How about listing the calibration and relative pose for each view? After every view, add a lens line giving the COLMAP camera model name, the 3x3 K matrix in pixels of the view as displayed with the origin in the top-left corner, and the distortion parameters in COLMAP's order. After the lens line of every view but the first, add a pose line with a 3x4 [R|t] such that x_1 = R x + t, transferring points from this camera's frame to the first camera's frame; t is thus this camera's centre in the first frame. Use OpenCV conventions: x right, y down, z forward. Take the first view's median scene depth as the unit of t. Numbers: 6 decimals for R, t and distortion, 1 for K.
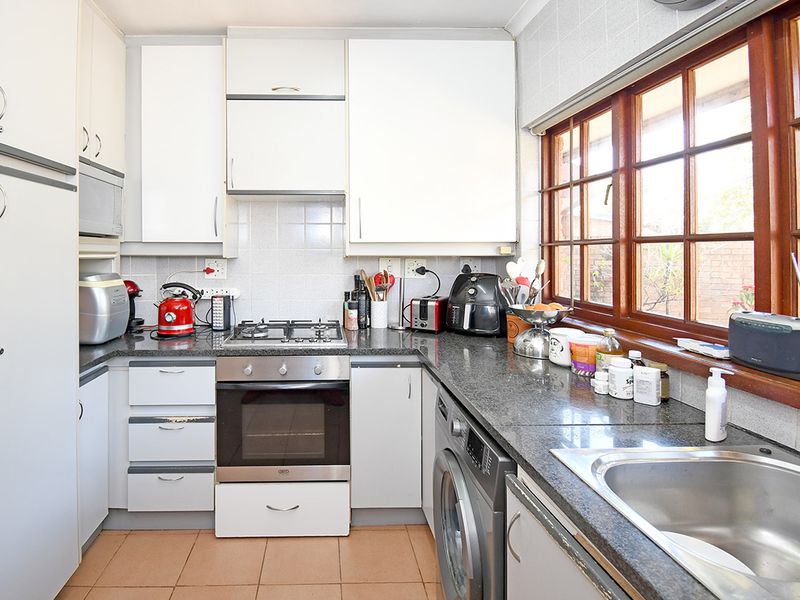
lens RADIAL K [[394.4, 0, 399.4], [0, 394.4, 238.5], [0, 0, 1]] dist [0.002656, -0.009213]
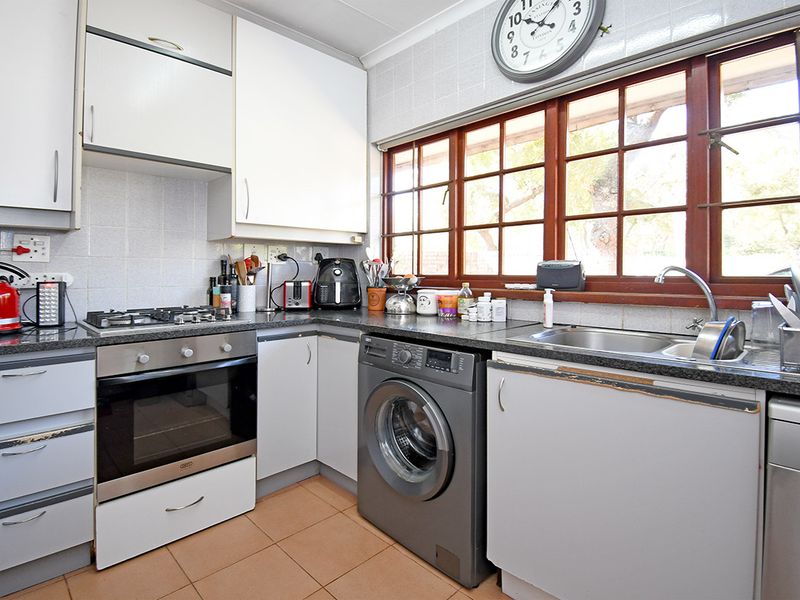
lens RADIAL K [[345.3, 0, 396.4], [0, 345.3, 254.4], [0, 0, 1]] dist [-0.000030, -0.009089]
pose [[0.803211, 0.008806, 0.595629, -0.321985], [-0.012269, 0.999923, 0.001763, 0.085586], [-0.595568, -0.008724, 0.803257, 0.071853]]
